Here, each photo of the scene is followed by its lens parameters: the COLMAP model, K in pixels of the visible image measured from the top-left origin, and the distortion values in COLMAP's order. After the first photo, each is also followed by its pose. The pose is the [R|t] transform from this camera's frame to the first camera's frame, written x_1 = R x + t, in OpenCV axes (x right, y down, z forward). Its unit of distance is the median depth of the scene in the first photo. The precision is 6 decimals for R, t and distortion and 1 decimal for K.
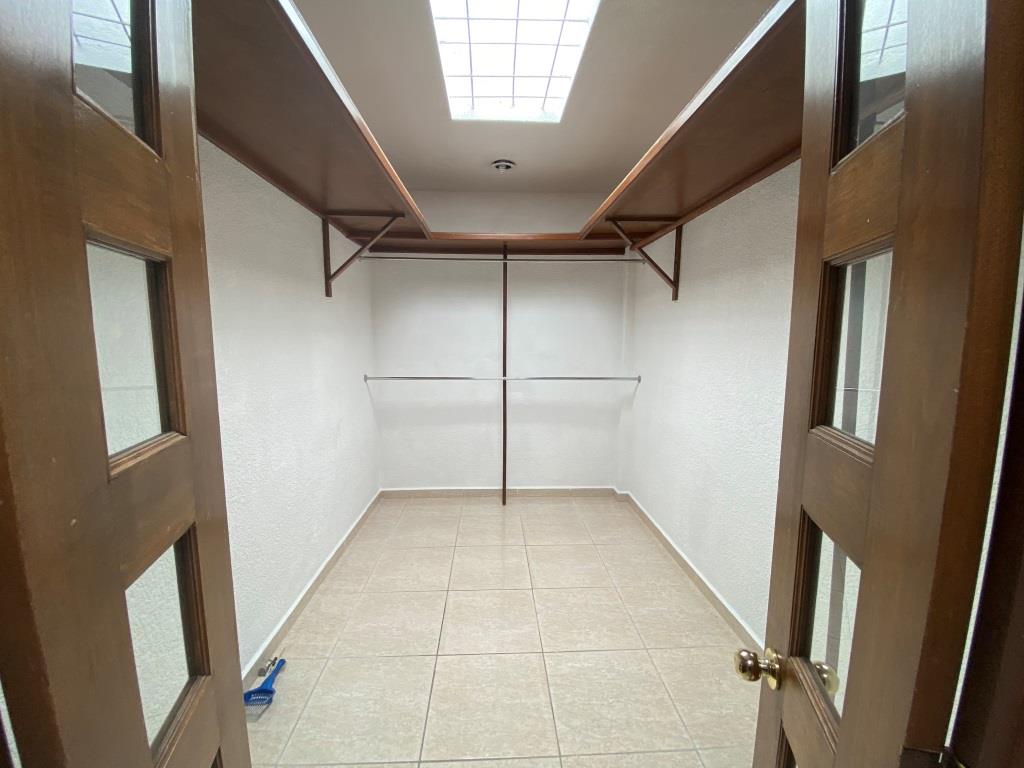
lens RADIAL K [[416.6, 0, 516.0], [0, 416.6, 385.3], [0, 0, 1]] dist [0.012548, -0.016990]
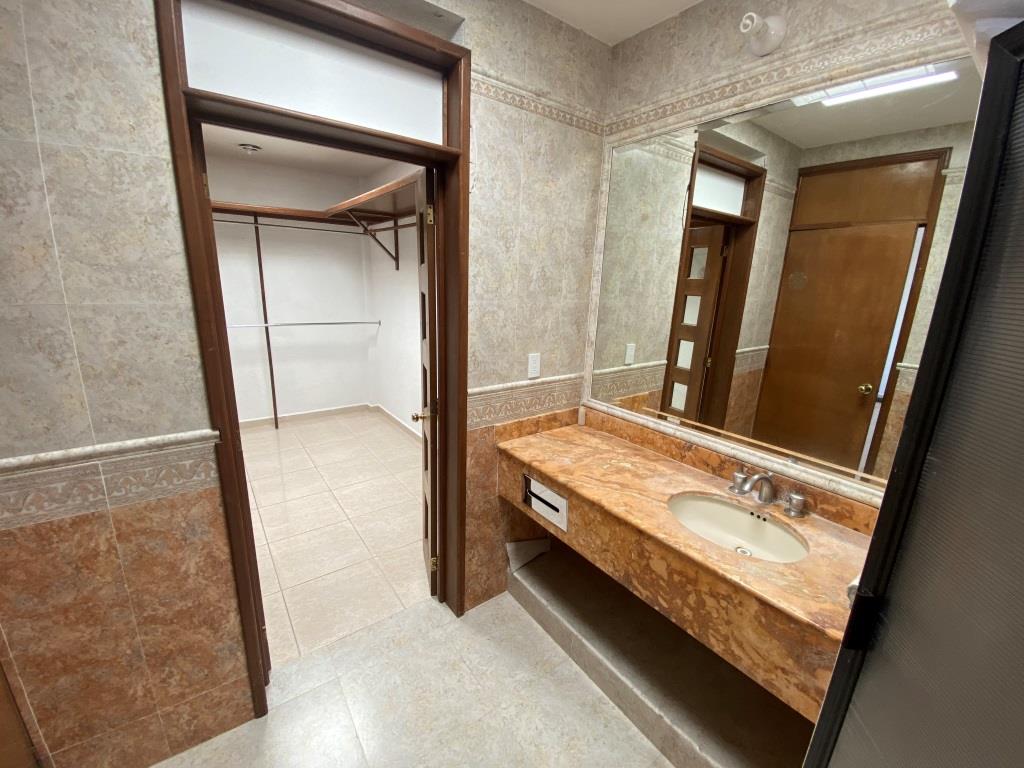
lens RADIAL K [[416.6, 0, 507.9], [0, 416.6, 384.1], [0, 0, 1]] dist [0.012548, -0.016990]
pose [[0.841245, -0.107345, 0.529890, -0.099956], [0.034228, 0.988700, 0.145950, -0.000187], [-0.539569, -0.104643, 0.835413, -0.405118]]
